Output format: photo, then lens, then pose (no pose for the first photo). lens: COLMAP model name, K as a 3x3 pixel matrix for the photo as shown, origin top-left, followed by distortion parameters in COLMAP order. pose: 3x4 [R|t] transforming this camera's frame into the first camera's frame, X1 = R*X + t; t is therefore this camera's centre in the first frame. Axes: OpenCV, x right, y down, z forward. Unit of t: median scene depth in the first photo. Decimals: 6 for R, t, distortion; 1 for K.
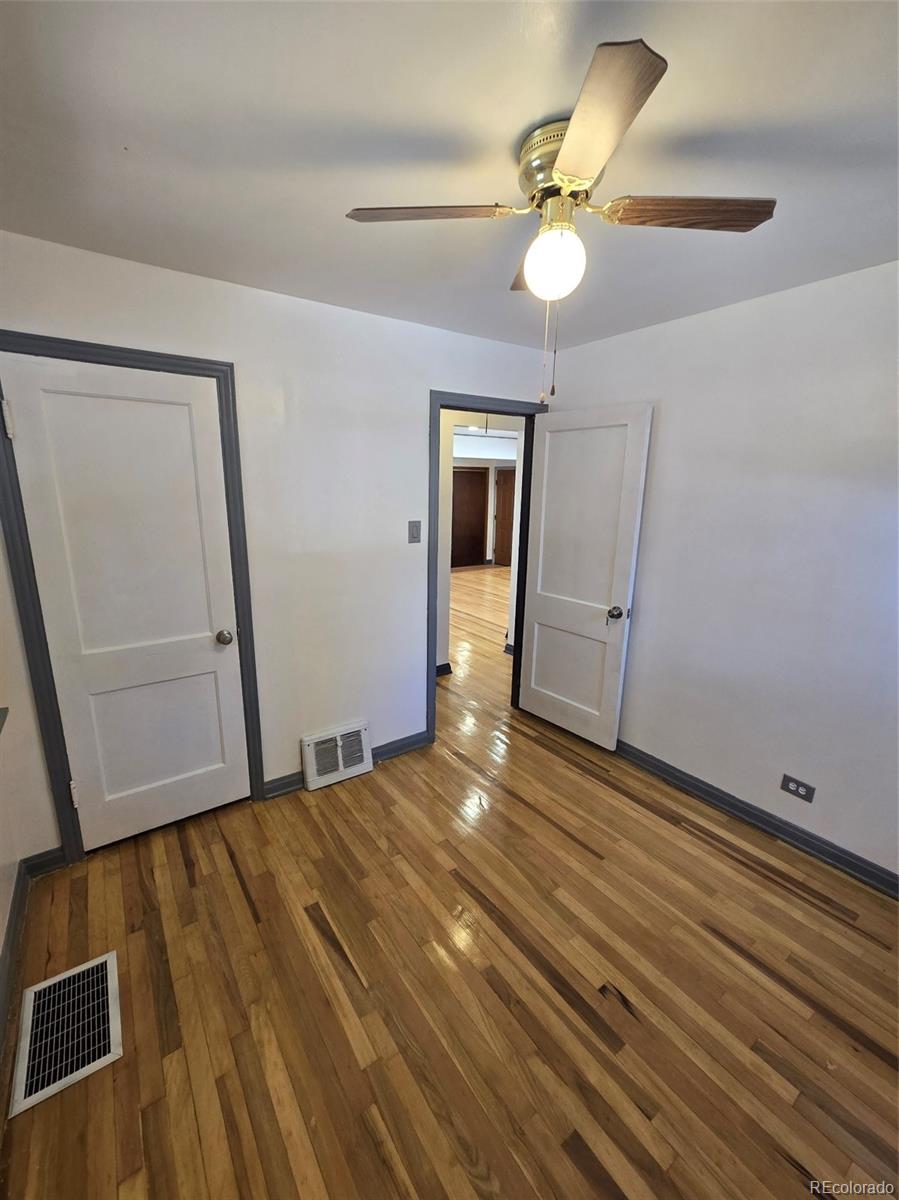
lens RADIAL K [[492.3, 0, 449.2], [0, 492.3, 598.4], [0, 0, 1]] dist [0.001118, -0.000122]
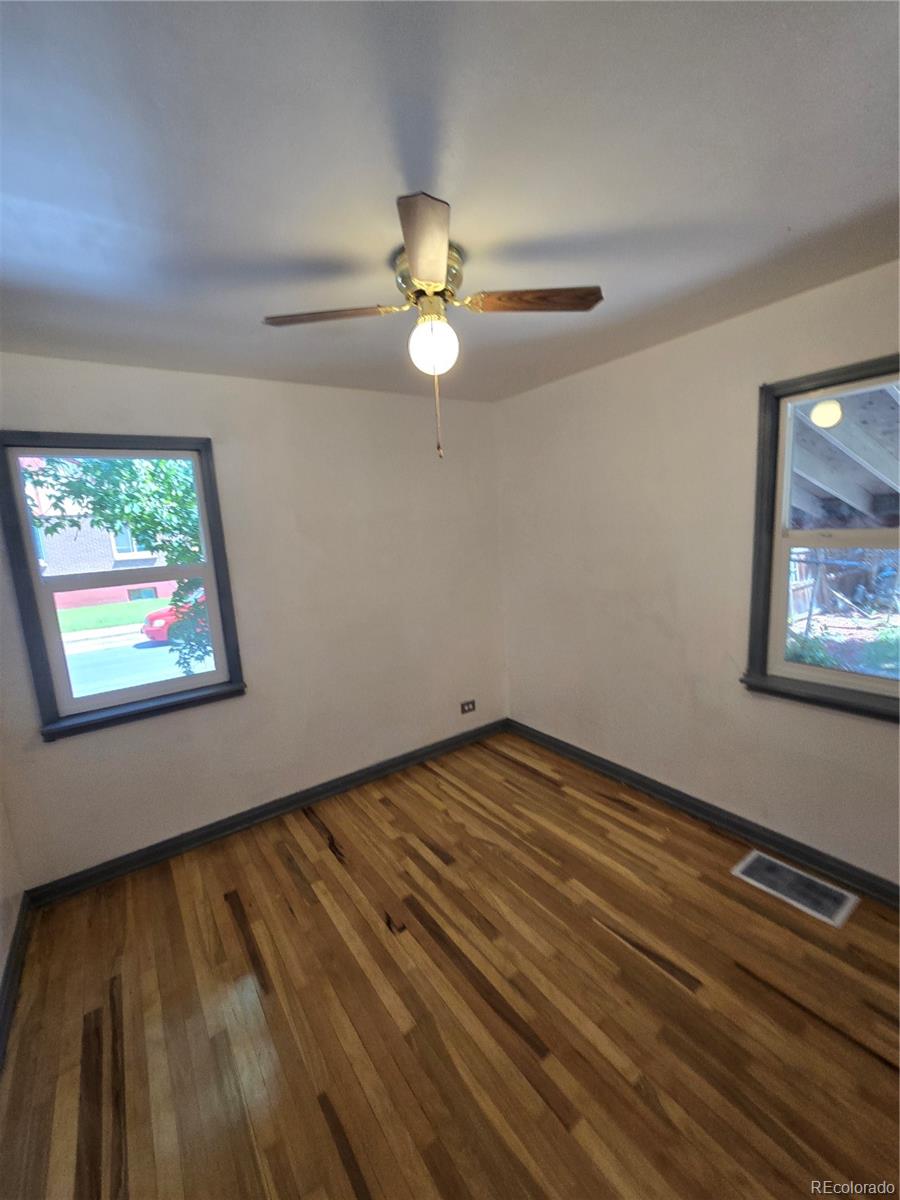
lens RADIAL K [[485.2, 0, 451.1], [0, 485.2, 600.3], [0, 0, 1]] dist [-0.001462, -0.000004]
pose [[-0.998731, 0.048732, 0.012737, 0.132395], [0.049922, 0.924099, 0.378878, -0.423114], [0.006693, 0.379032, -0.925359, 1.796032]]
